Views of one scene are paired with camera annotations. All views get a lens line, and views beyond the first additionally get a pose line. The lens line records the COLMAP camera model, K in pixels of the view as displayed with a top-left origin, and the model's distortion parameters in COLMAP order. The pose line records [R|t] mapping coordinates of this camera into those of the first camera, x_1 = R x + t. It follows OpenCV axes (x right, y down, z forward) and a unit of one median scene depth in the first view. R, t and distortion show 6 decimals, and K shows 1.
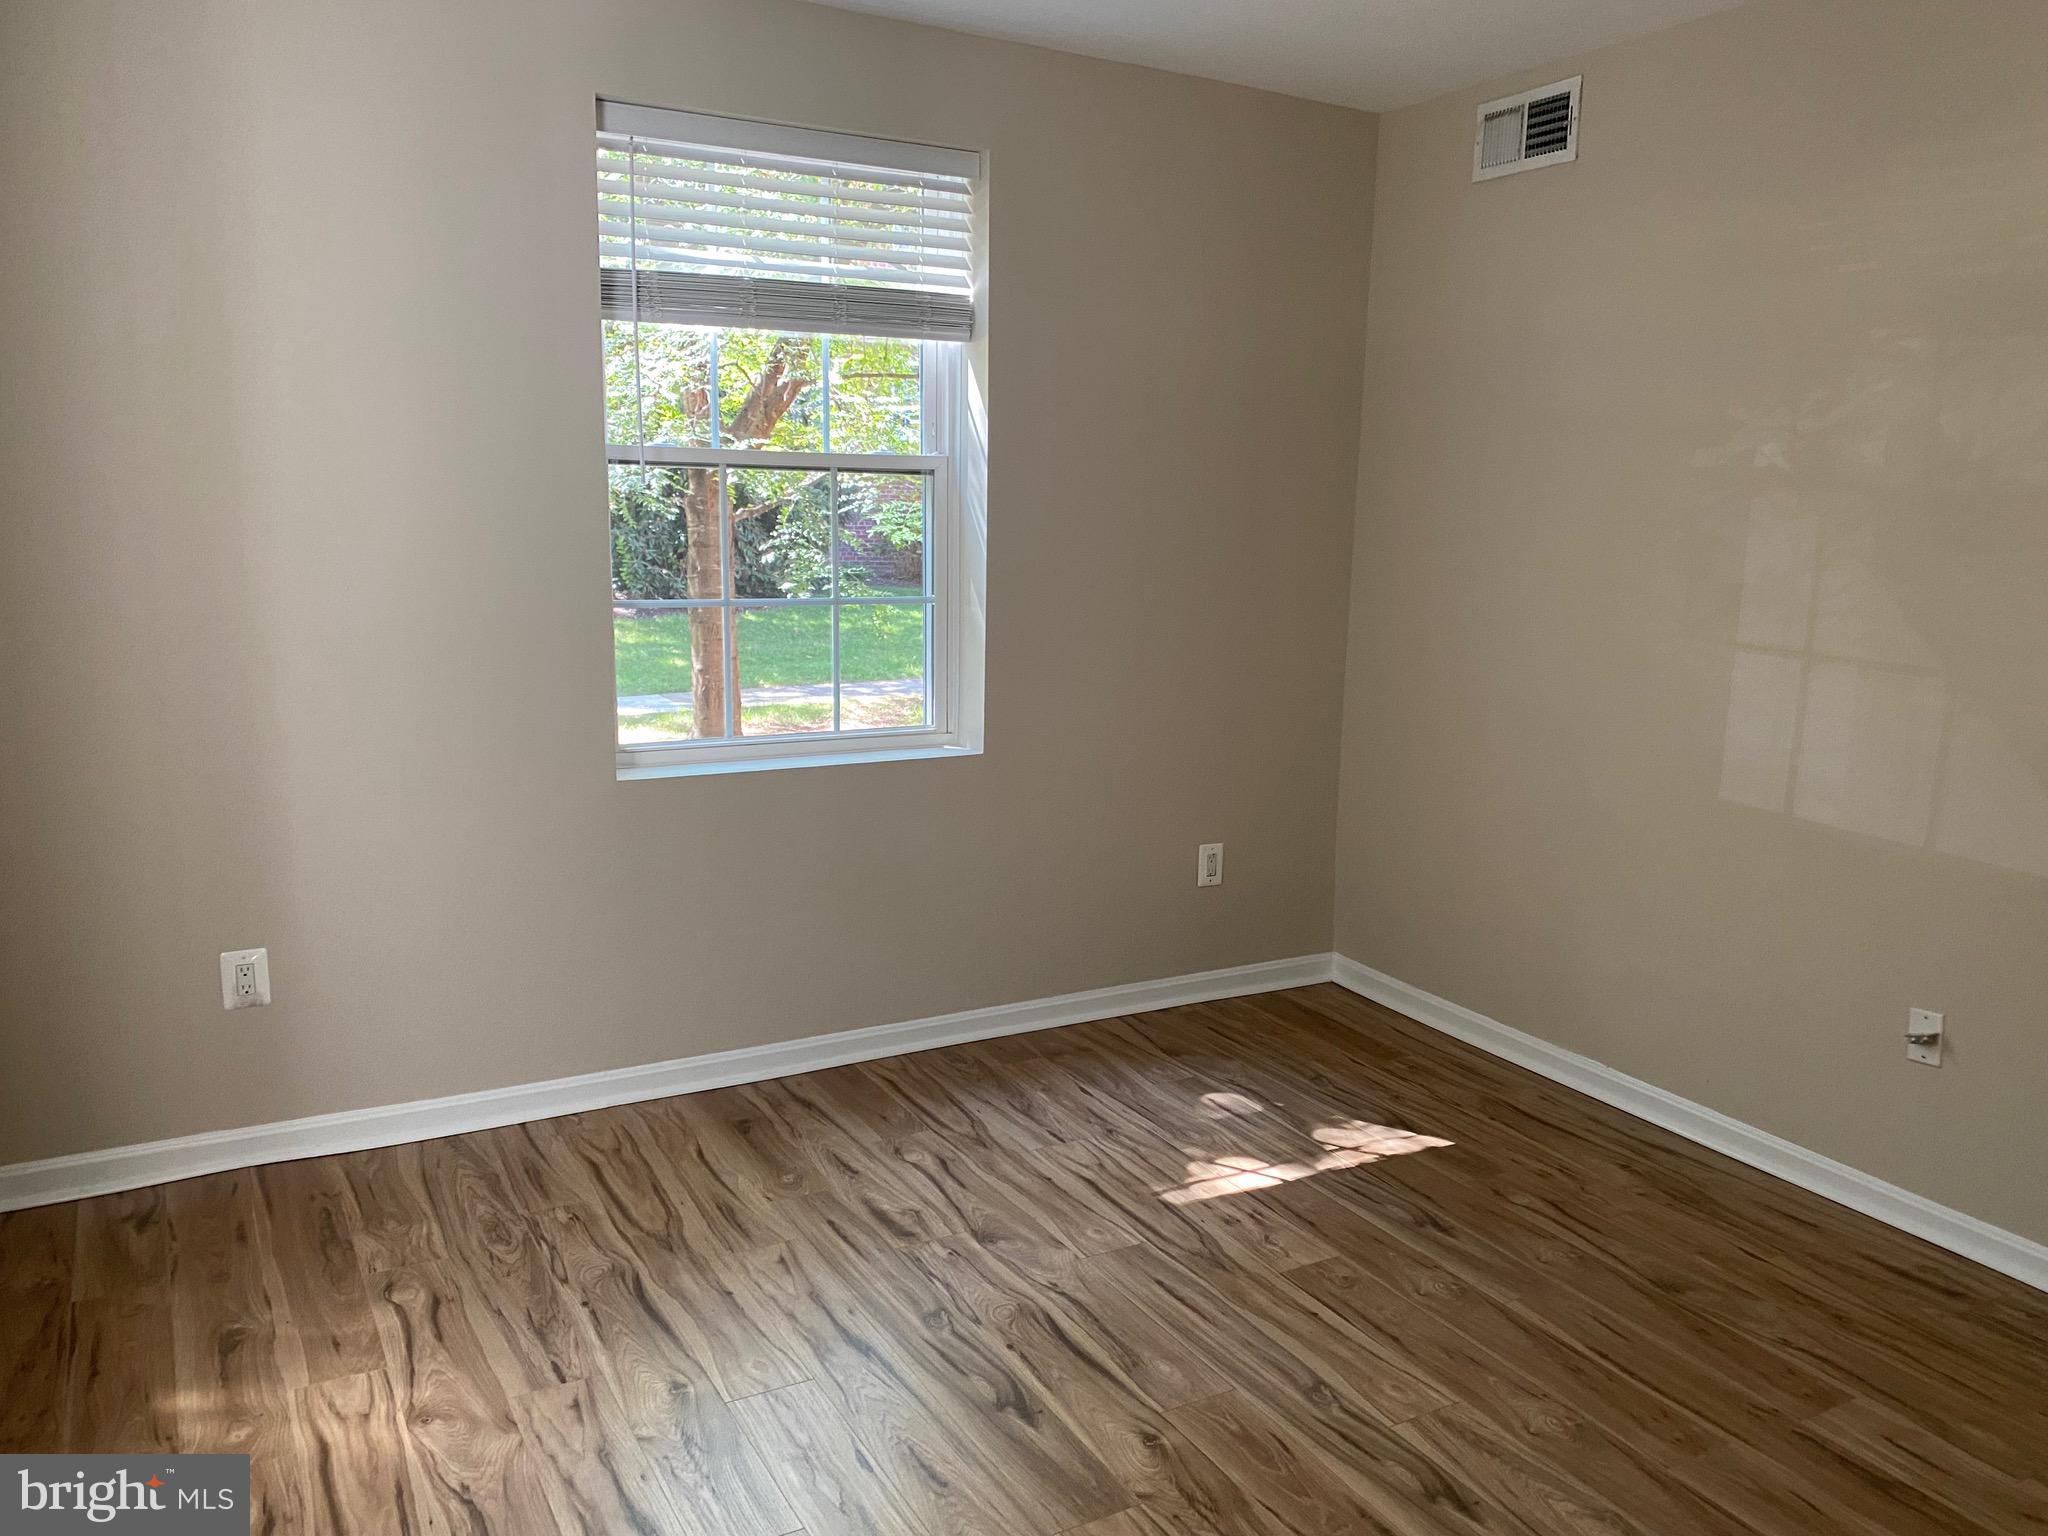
lens RADIAL K [[1555.7, 0, 1018.7], [0, 1555.7, 772.7], [0, 0, 1]] dist [0.025744, -0.001969]
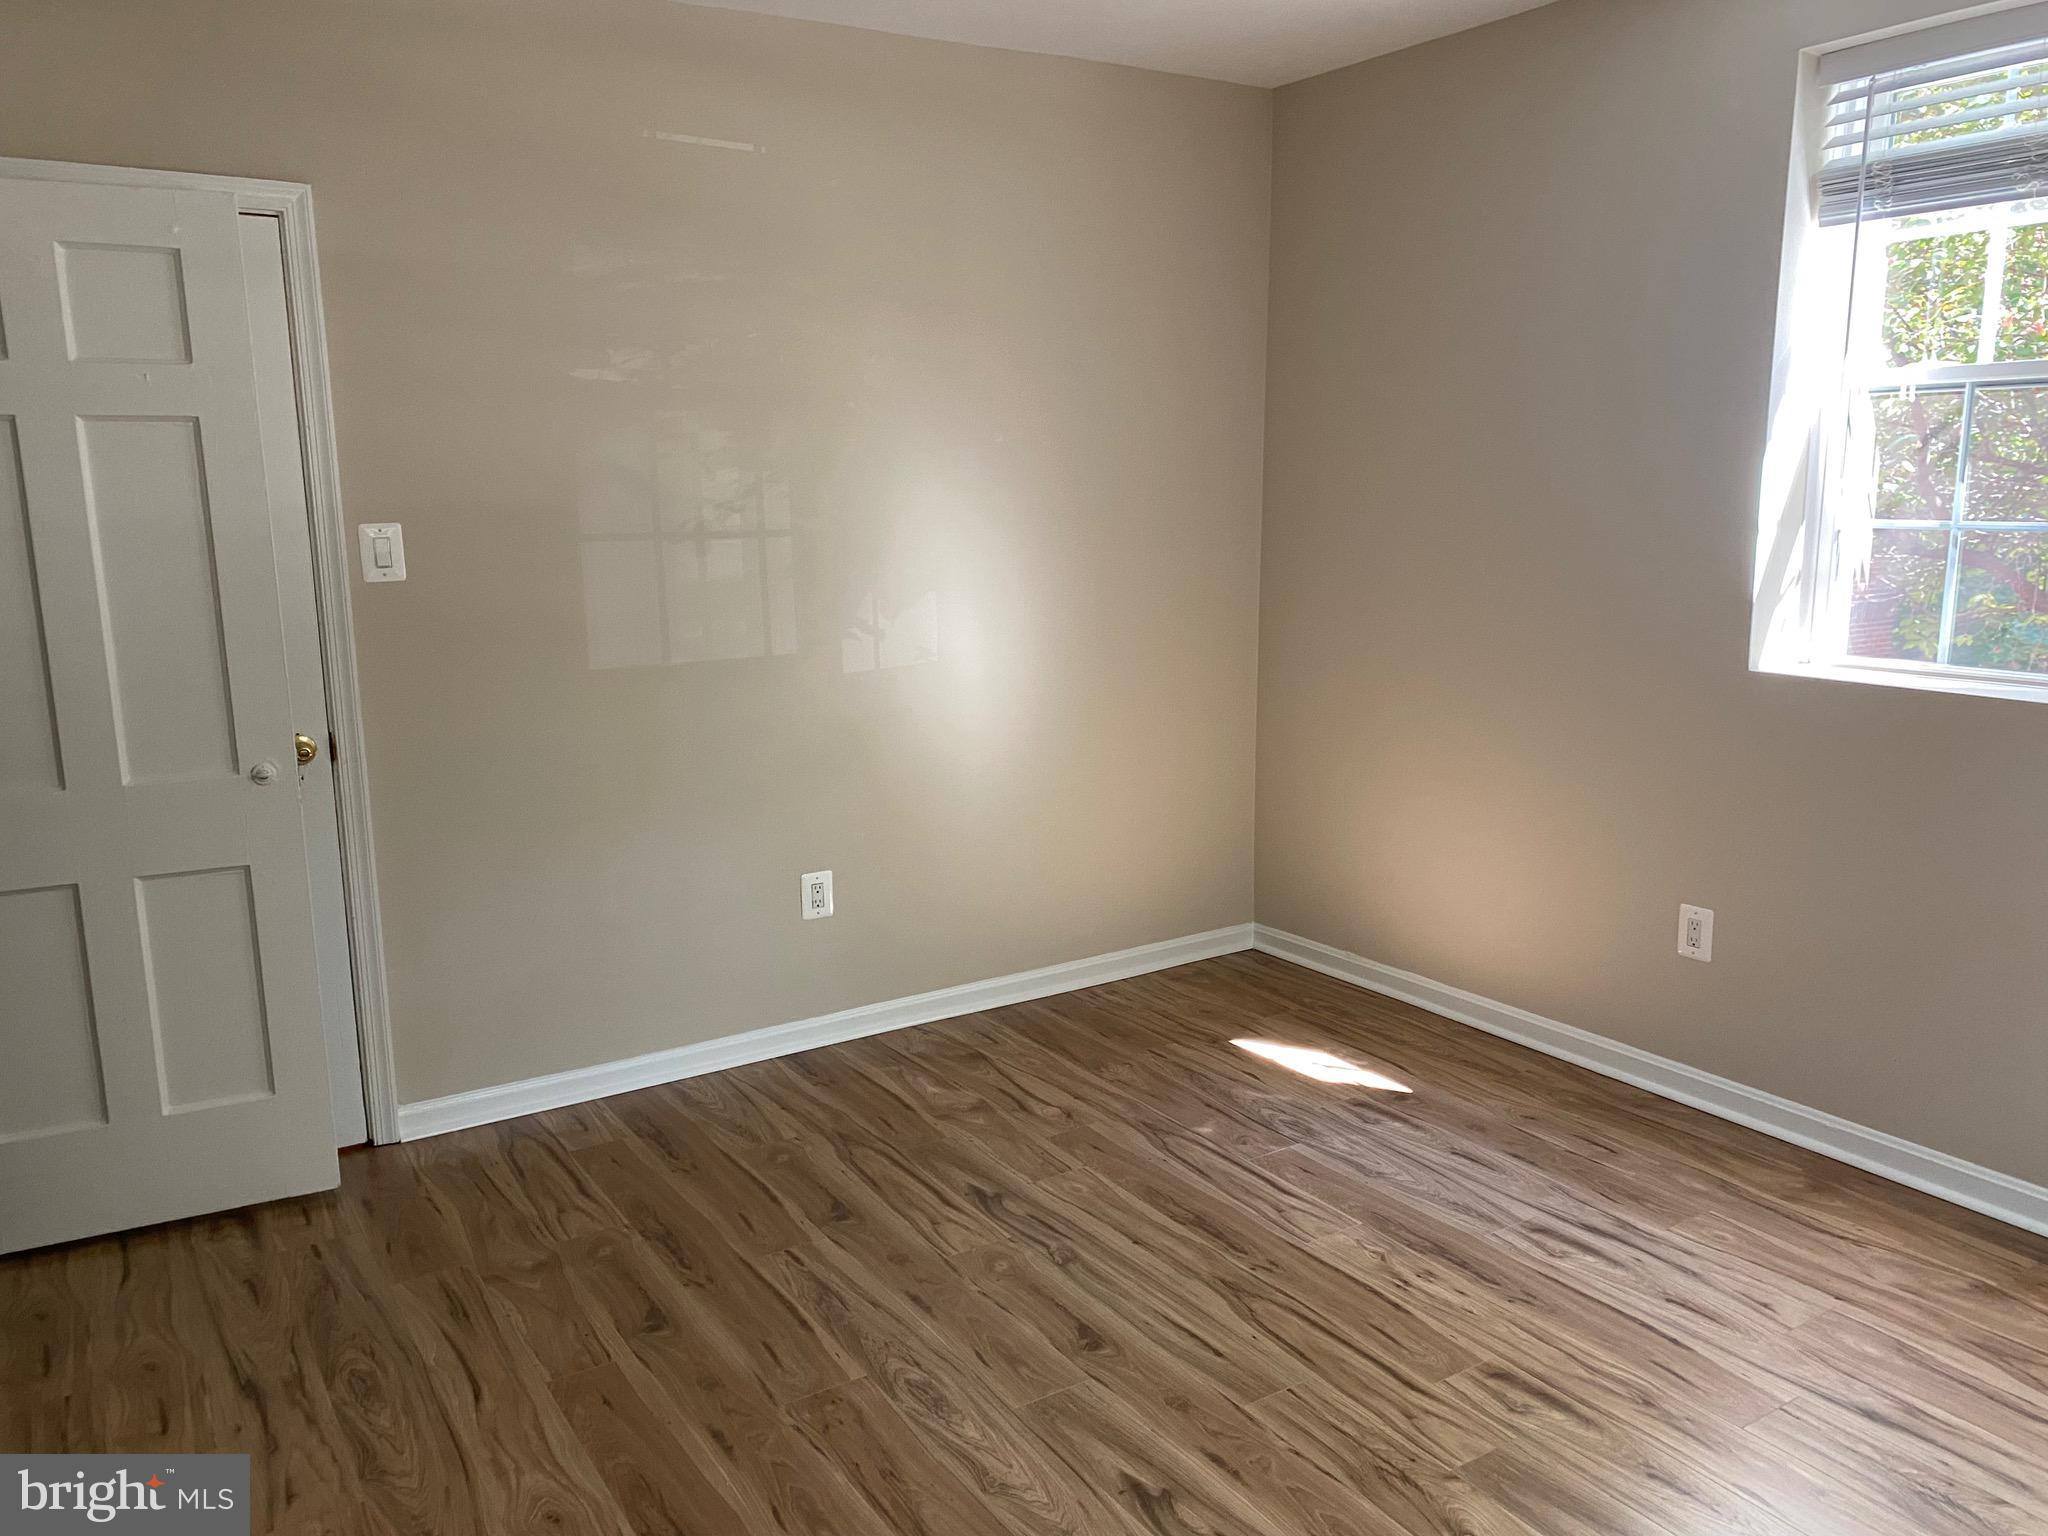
lens RADIAL K [[1555.7, 0, 1018.7], [0, 1555.7, 772.7], [0, 0, 1]] dist [0.025744, -0.001969]
pose [[-0.997717, 0.013621, -0.066139, 0.308049], [-0.011269, 0.932127, 0.361957, -0.235349], [0.066580, 0.361876, -0.929846, 1.294167]]
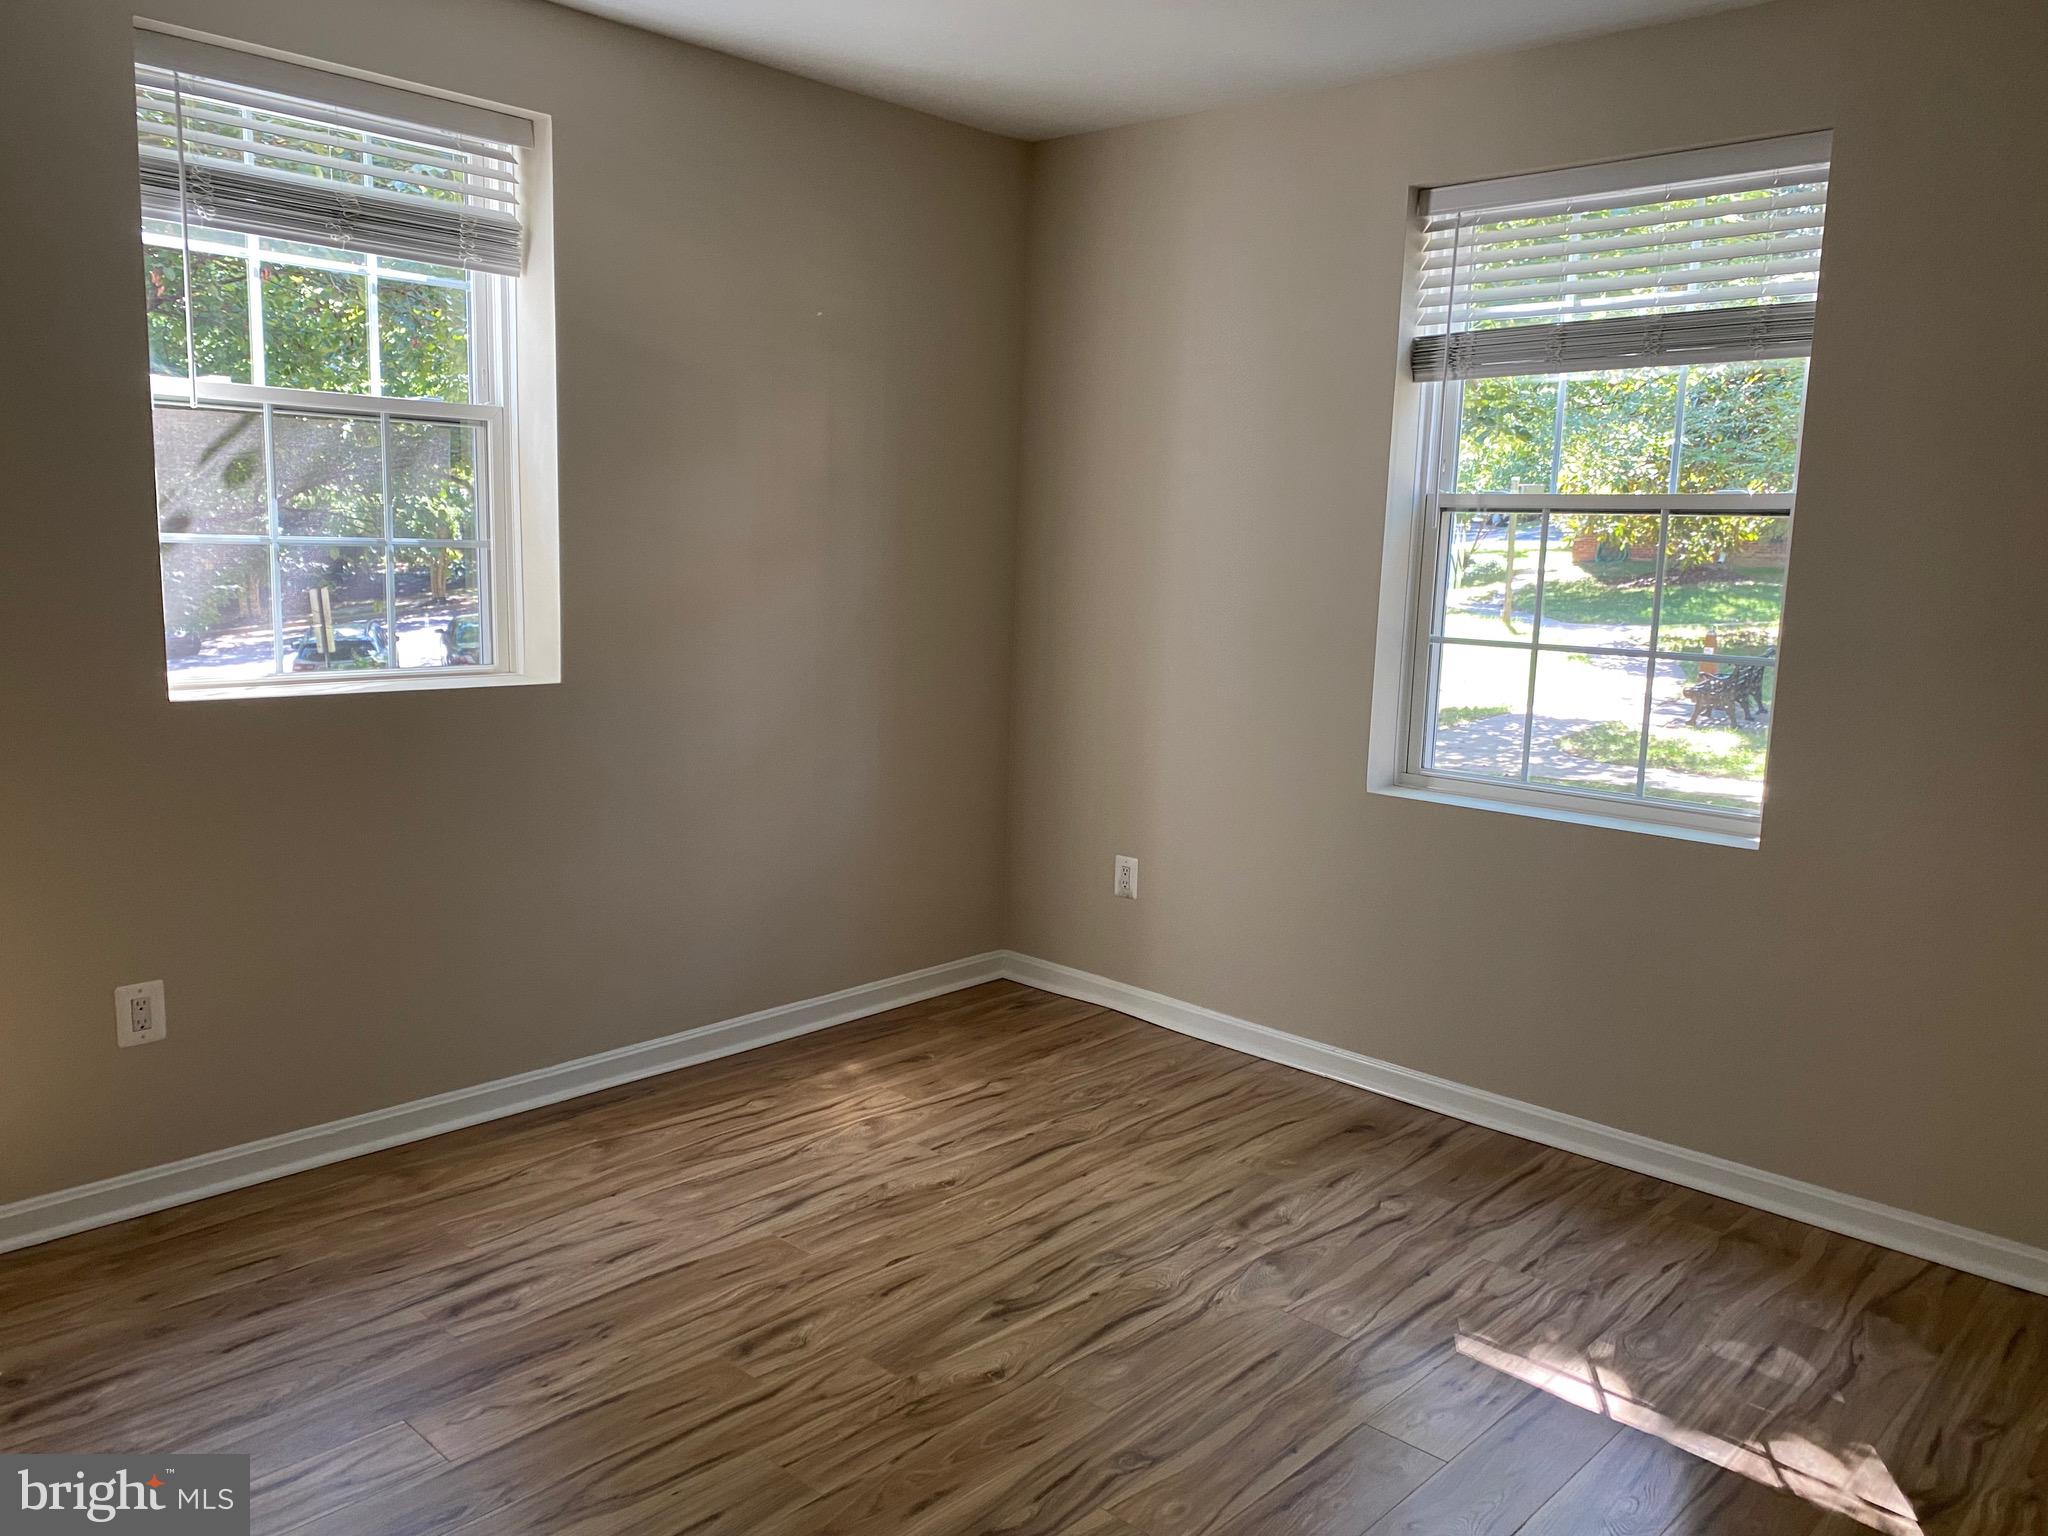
lens RADIAL K [[1569.1, 0, 1024.0], [0, 1569.1, 768.0], [0, 0, 1]] dist [0.003742, 0.013987]
pose [[0.309567, 0.140679, -0.940414, 0.822680], [-0.200863, 0.976353, 0.079934, -0.056828], [0.929420, 0.164149, 0.330504, 0.462480]]
